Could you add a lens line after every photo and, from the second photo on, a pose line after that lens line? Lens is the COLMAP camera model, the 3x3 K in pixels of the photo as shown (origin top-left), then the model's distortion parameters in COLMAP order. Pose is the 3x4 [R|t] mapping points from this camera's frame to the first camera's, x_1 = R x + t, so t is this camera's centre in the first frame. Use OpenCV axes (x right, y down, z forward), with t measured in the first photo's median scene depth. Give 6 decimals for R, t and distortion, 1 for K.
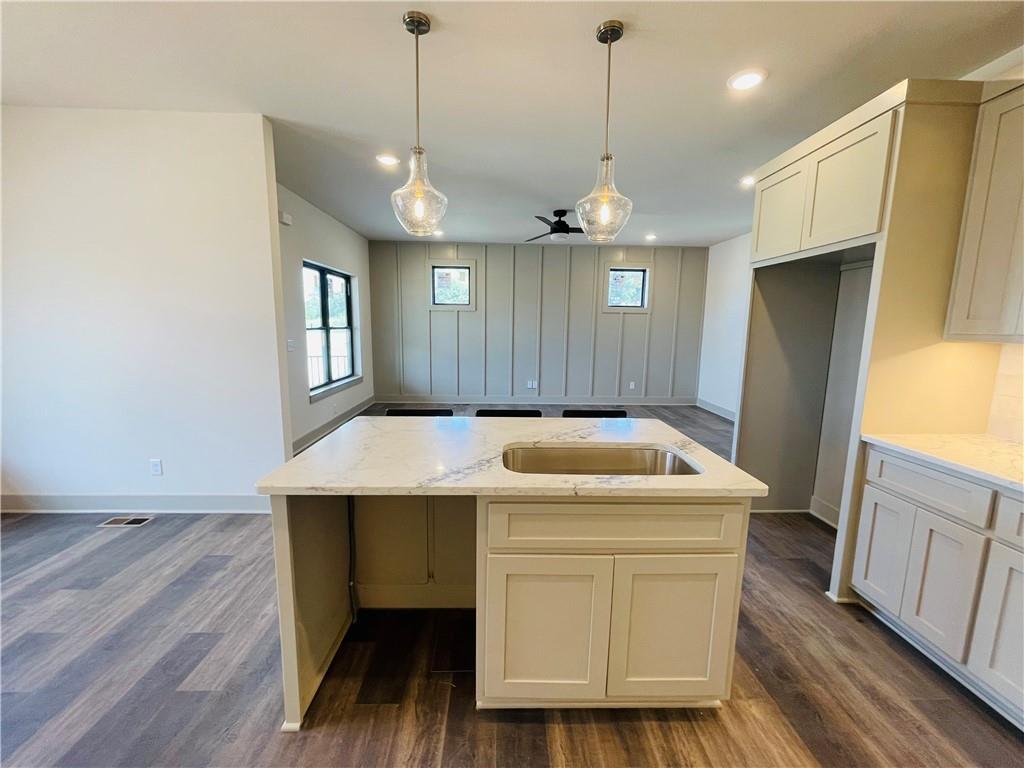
lens RADIAL K [[412.5, 0, 510.3], [0, 412.5, 383.6], [0, 0, 1]] dist [-0.002676, 0.001997]
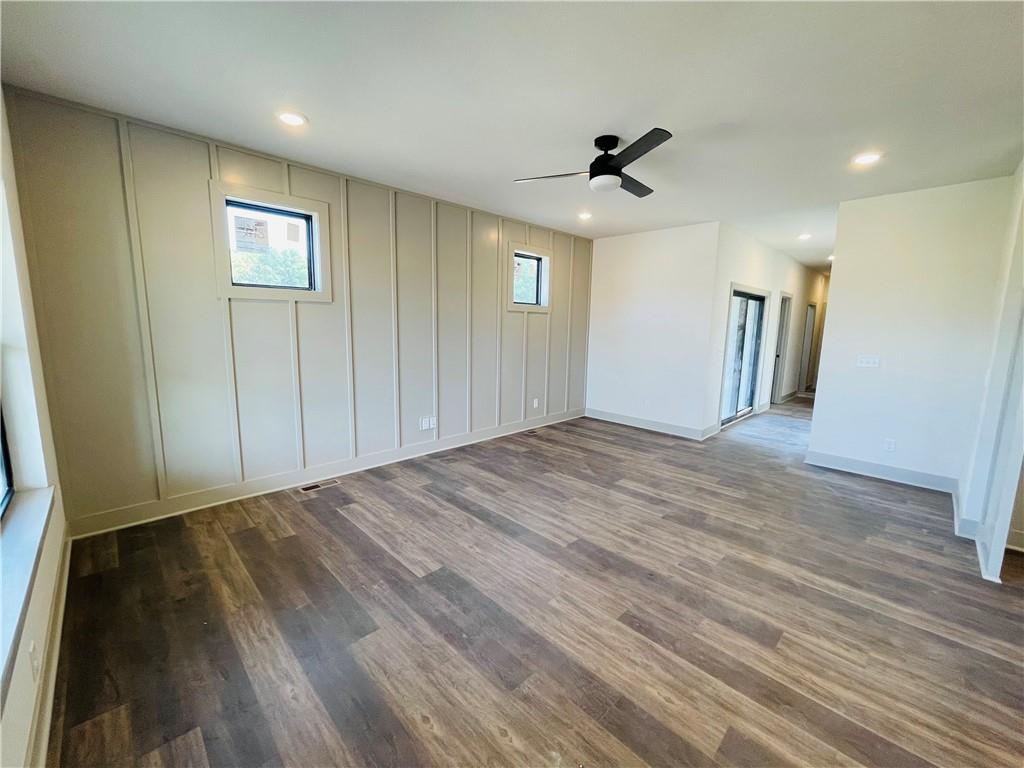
lens RADIAL K [[412.5, 0, 511.8], [0, 412.5, 384.6], [0, 0, 1]] dist [-0.002676, 0.001997]
pose [[0.733012, -0.099944, 0.672833, -0.740566], [0.089660, 0.994713, 0.050077, -0.208429], [-0.674281, 0.023619, 0.738098, 1.224106]]
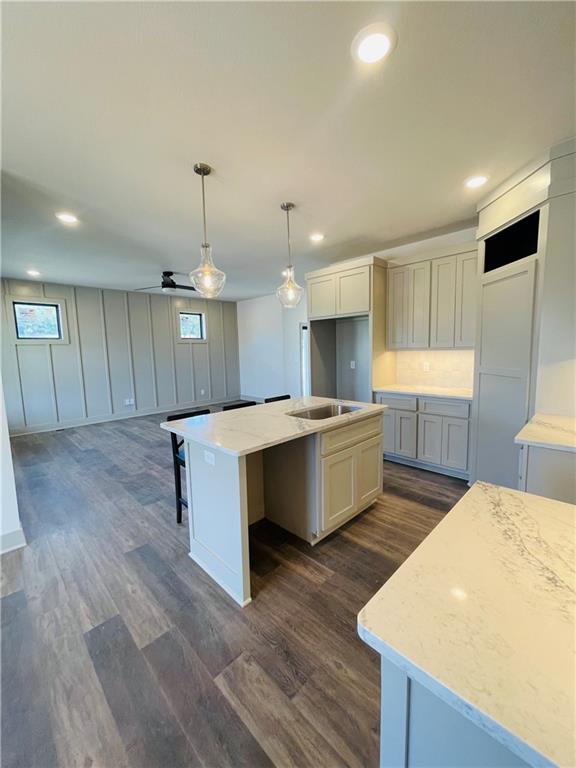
lens RADIAL K [[309.4, 0, 287.7], [0, 309.4, 381.5], [0, 0, 1]] dist [-0.002676, 0.001997]
pose [[0.728560, -0.106105, 0.676714, -0.614057], [0.134454, 0.990863, 0.010606, -0.009296], [-0.671656, 0.083260, 0.736170, -0.039216]]
